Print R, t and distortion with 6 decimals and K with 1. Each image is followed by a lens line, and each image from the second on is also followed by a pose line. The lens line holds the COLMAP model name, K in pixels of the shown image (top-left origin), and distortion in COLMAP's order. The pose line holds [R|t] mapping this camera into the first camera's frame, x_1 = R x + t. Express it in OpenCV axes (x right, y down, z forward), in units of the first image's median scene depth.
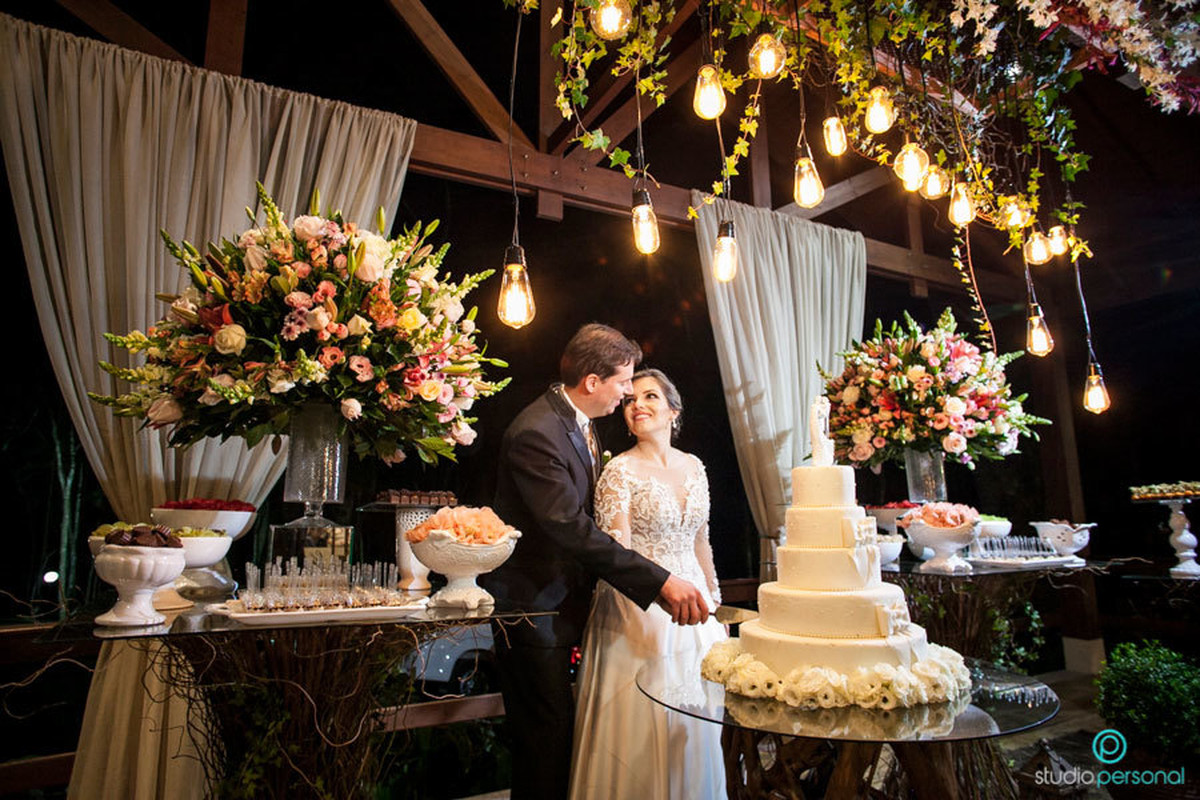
lens RADIAL K [[689.2, 0, 604.5], [0, 689.2, 397.0], [0, 0, 1]] dist [-0.069385, 0.050275]
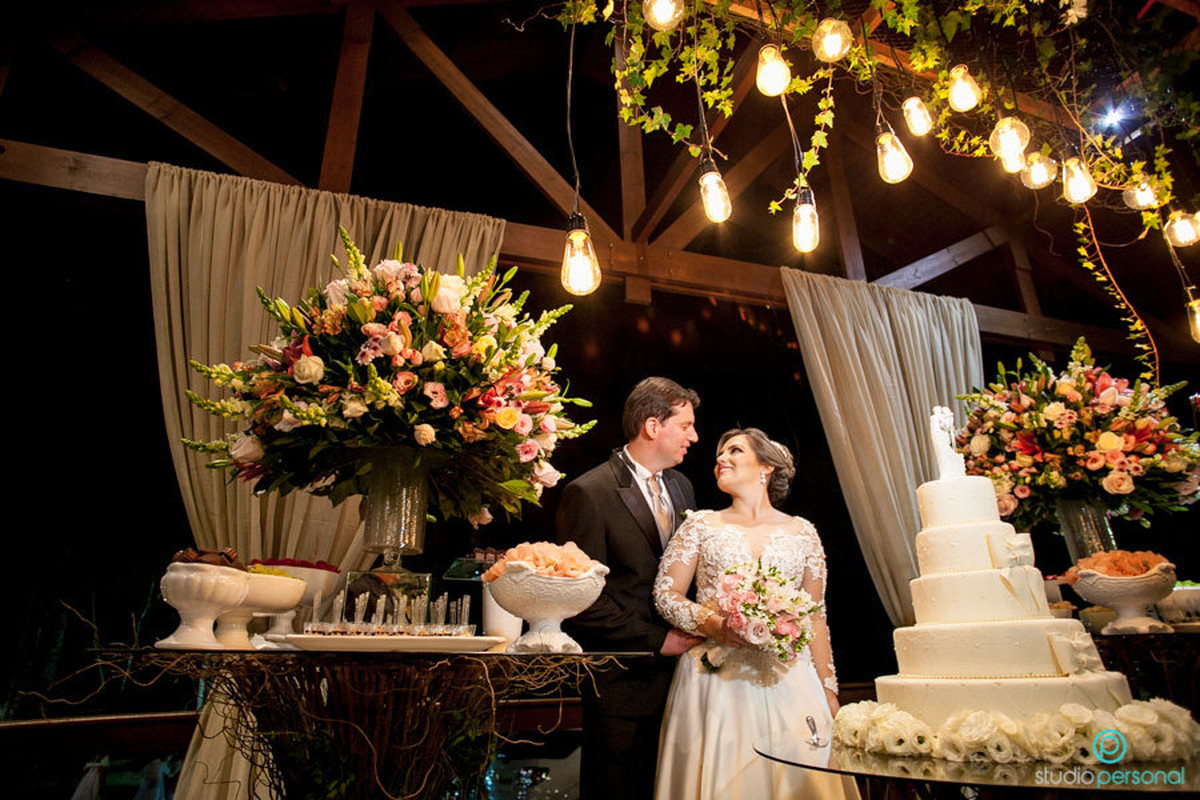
lens RADIAL K [[689.2, 0, 604.5], [0, 689.2, 397.0], [0, 0, 1]] dist [-0.069385, 0.050275]
pose [[0.986147, -0.075127, -0.147883, 0.018954], [0.045148, 0.979461, -0.196512, 0.132800], [0.159609, 0.187113, 0.969285, 0.079021]]
